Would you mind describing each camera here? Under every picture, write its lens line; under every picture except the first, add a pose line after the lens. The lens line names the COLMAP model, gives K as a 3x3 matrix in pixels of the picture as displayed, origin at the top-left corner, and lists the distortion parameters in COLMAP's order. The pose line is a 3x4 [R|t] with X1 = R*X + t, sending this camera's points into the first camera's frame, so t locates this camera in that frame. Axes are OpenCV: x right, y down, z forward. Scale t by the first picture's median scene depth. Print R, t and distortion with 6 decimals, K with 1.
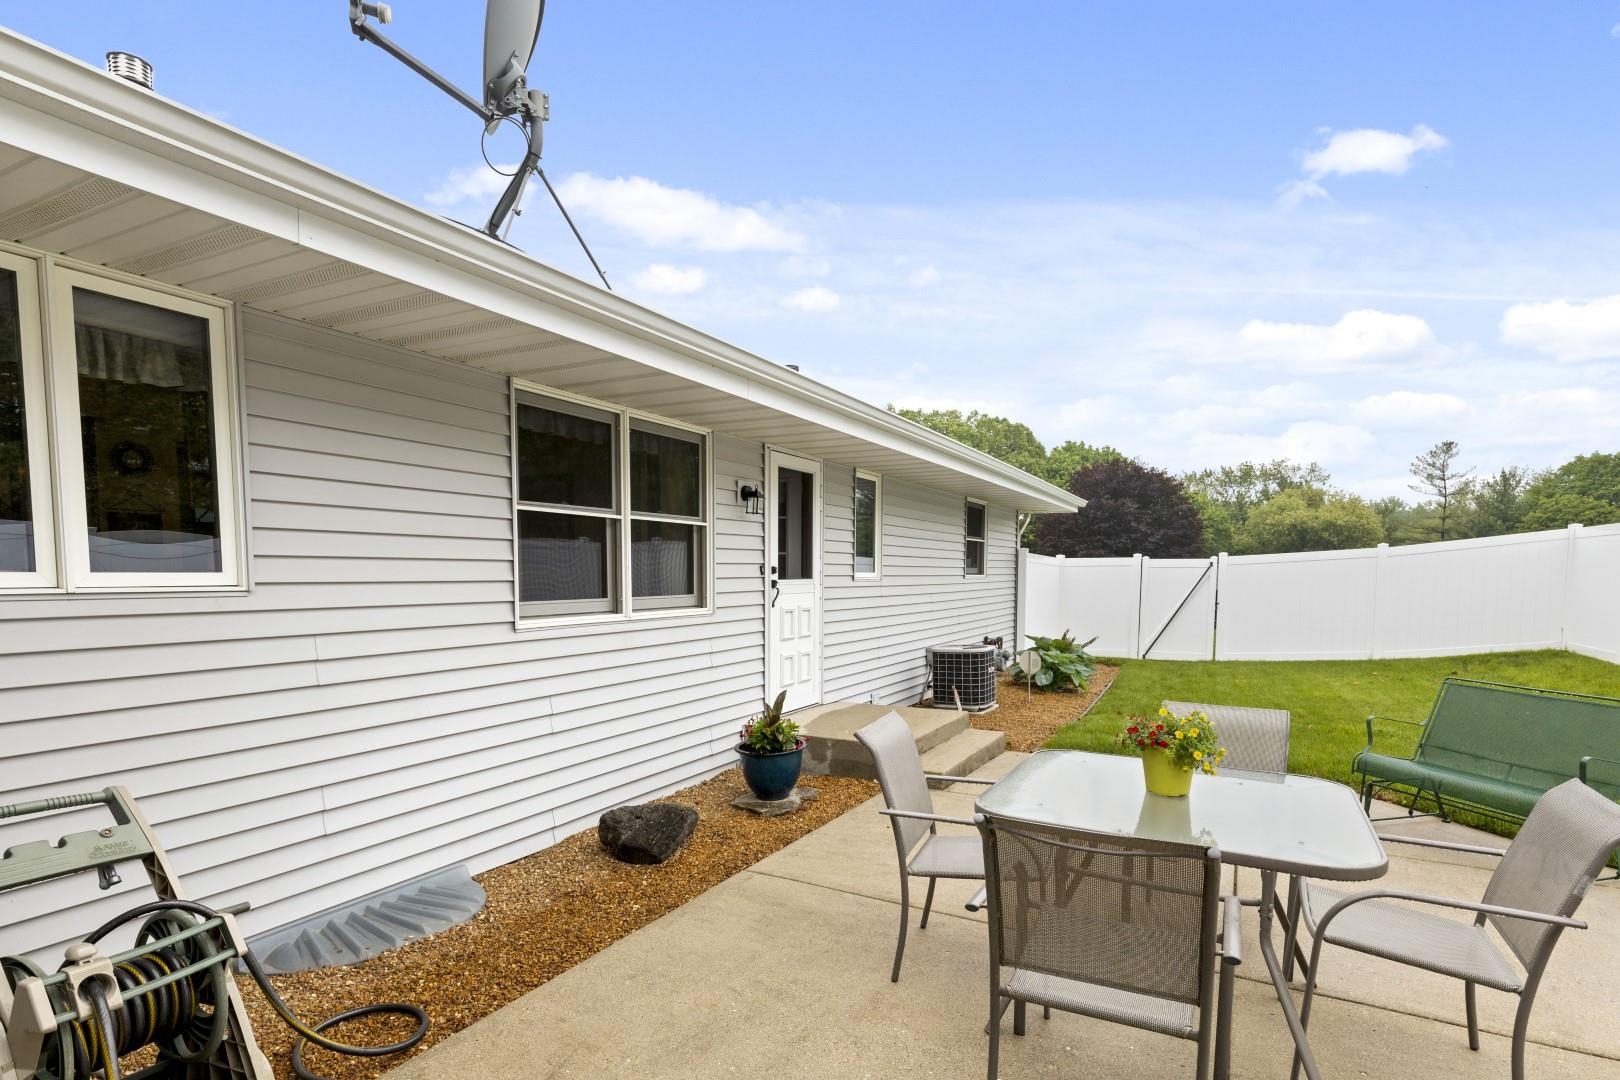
lens RADIAL K [[824.2, 0, 814.6], [0, 824.2, 642.8], [0, 0, 1]] dist [-0.000623, 0.000178]
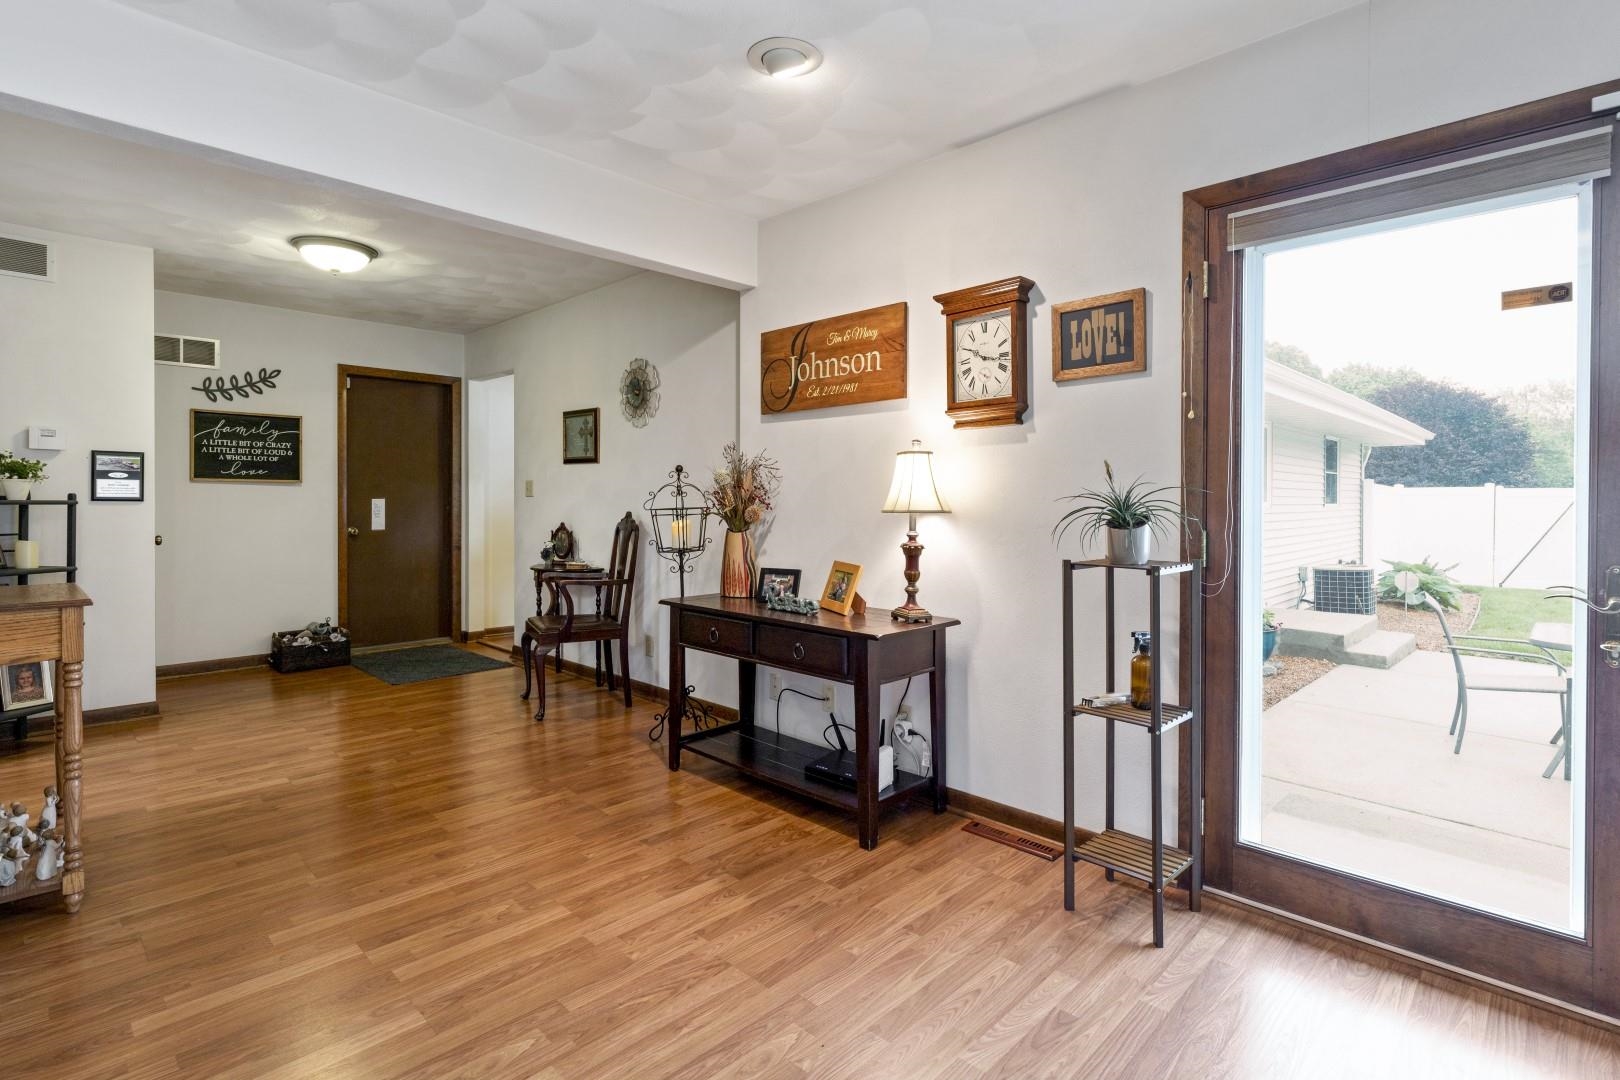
lens RADIAL K [[806.5, 0, 802.8], [0, 806.5, 502.5], [0, 0, 1]] dist [-0.000792, -0.000025]
pose [[0.959209, 0.002150, -0.282690, -0.142397], [-0.025150, 0.996655, -0.077758, 0.014692], [0.281577, 0.081696, 0.956054, -0.190980]]
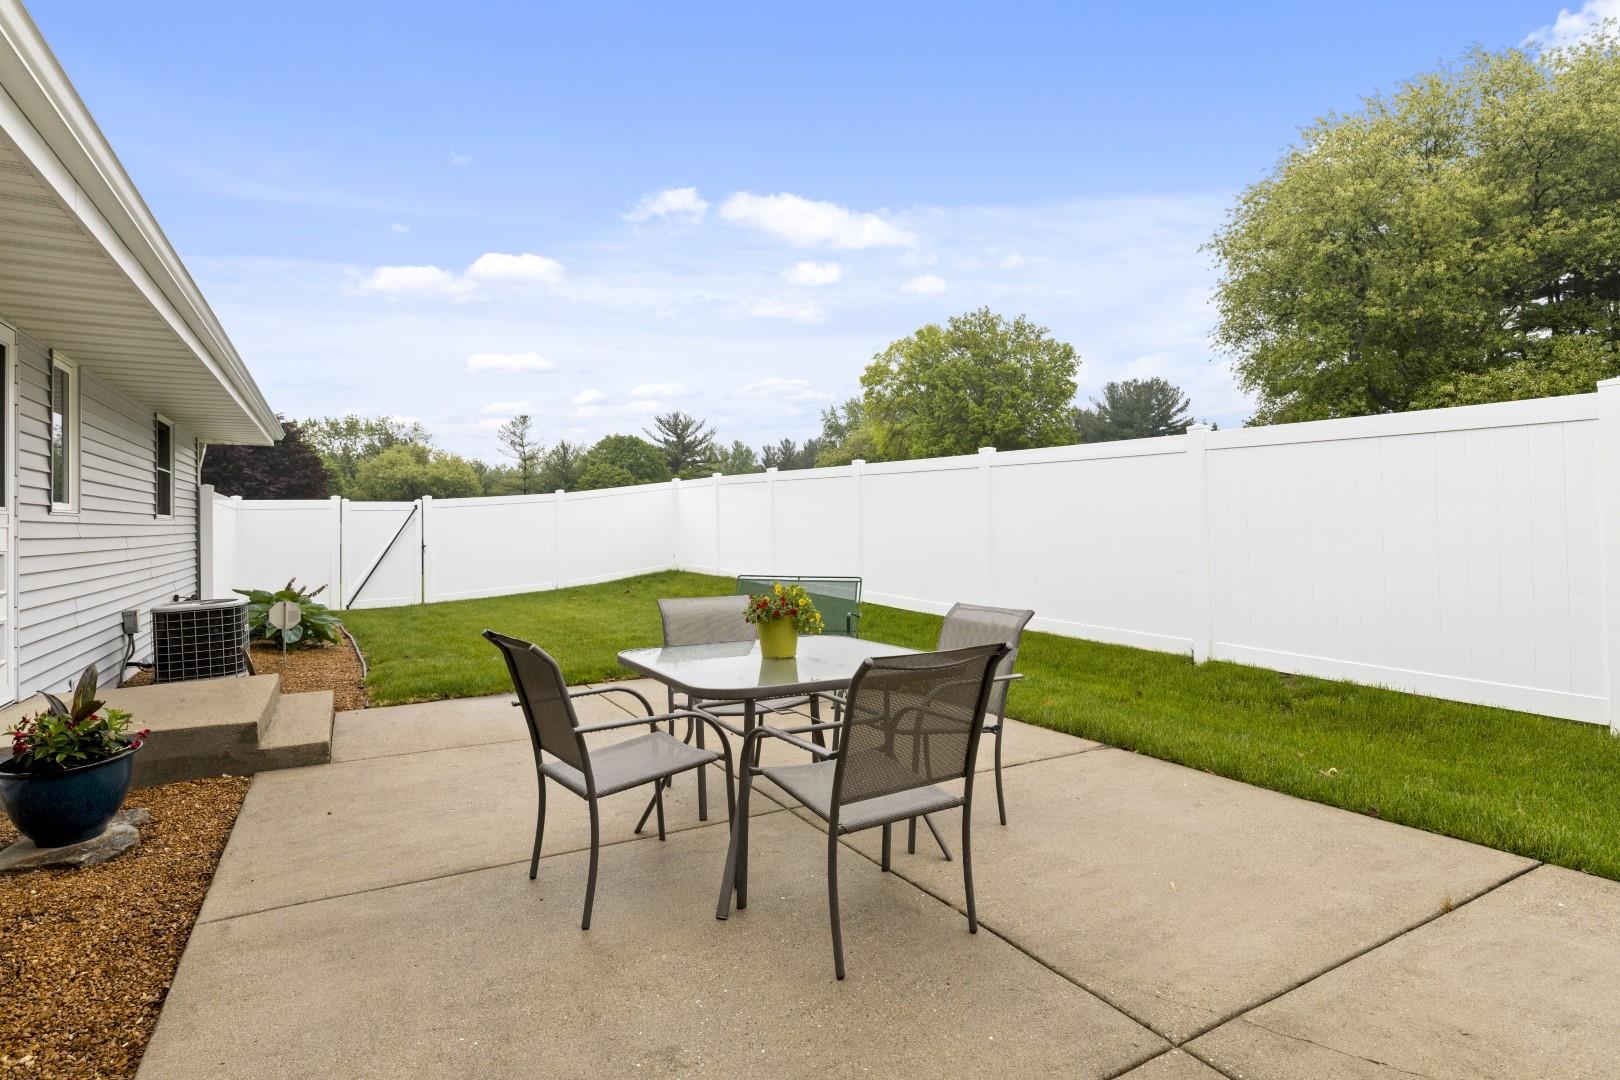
lens RADIAL K [[825.1, 0, 814.4], [0, 825.1, 511.1], [0, 0, 1]] dist [0.016199, 0.000317]
pose [[0.537414, 0.001525, 0.843317, -0.104621], [0.087244, 0.994532, -0.057396, 0.009123], [-0.838794, 0.104420, 0.534342, 0.058302]]
